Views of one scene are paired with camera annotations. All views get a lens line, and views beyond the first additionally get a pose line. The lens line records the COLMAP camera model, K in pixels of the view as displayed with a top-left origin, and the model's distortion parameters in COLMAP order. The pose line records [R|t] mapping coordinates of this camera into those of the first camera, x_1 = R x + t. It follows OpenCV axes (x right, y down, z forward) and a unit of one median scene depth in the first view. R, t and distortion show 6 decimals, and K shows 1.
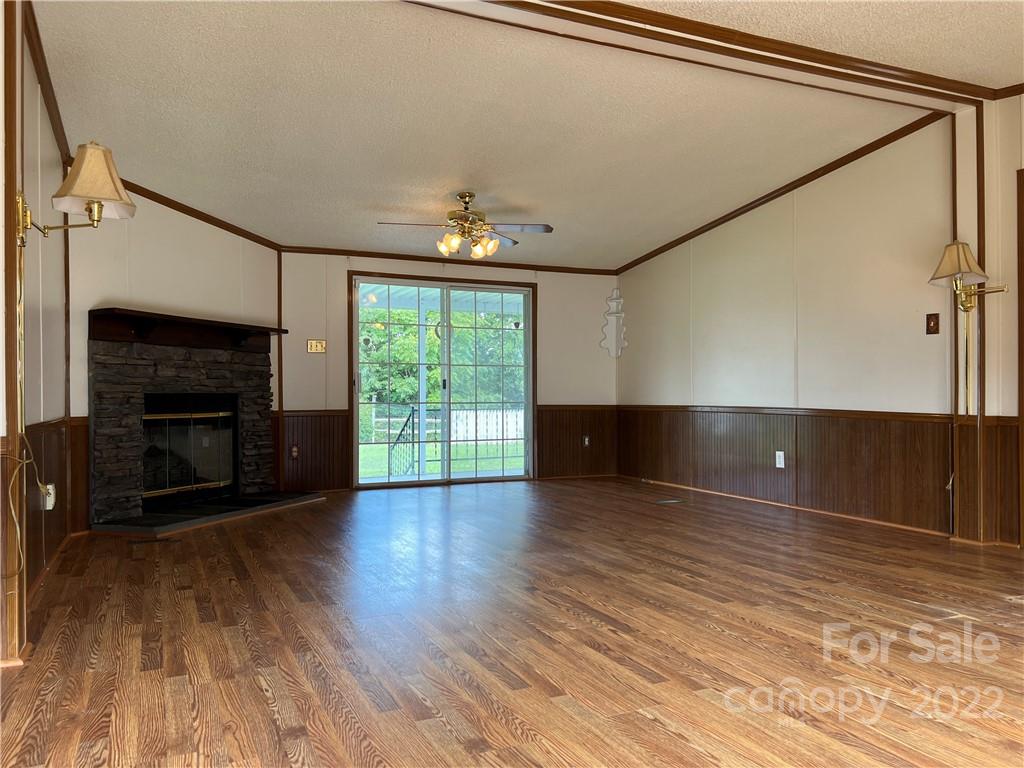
lens RADIAL K [[770.9, 0, 511.2], [0, 770.9, 390.5], [0, 0, 1]] dist [0.072893, -0.082539]
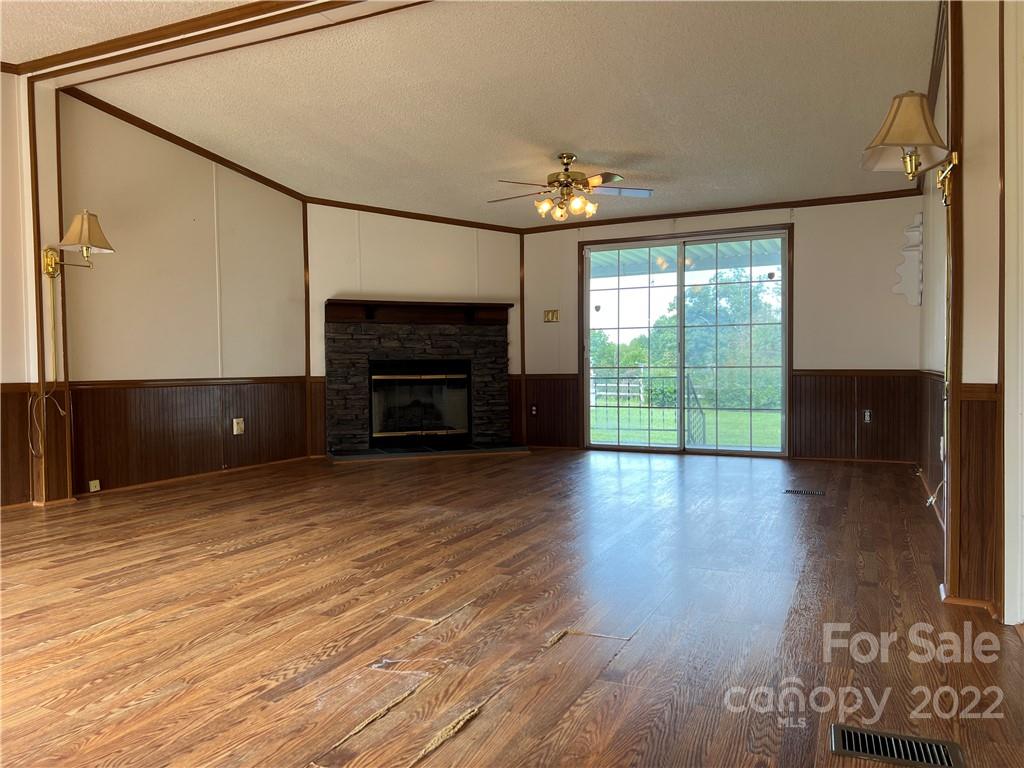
lens RADIAL K [[770.9, 0, 494.3], [0, 770.9, 387.9], [0, 0, 1]] dist [0.072893, -0.082539]
pose [[0.635972, 0.017720, -0.771509, 0.654909], [0.011775, 0.999397, 0.032660, 0.010162], [0.771622, -0.029856, 0.635380, 0.288740]]
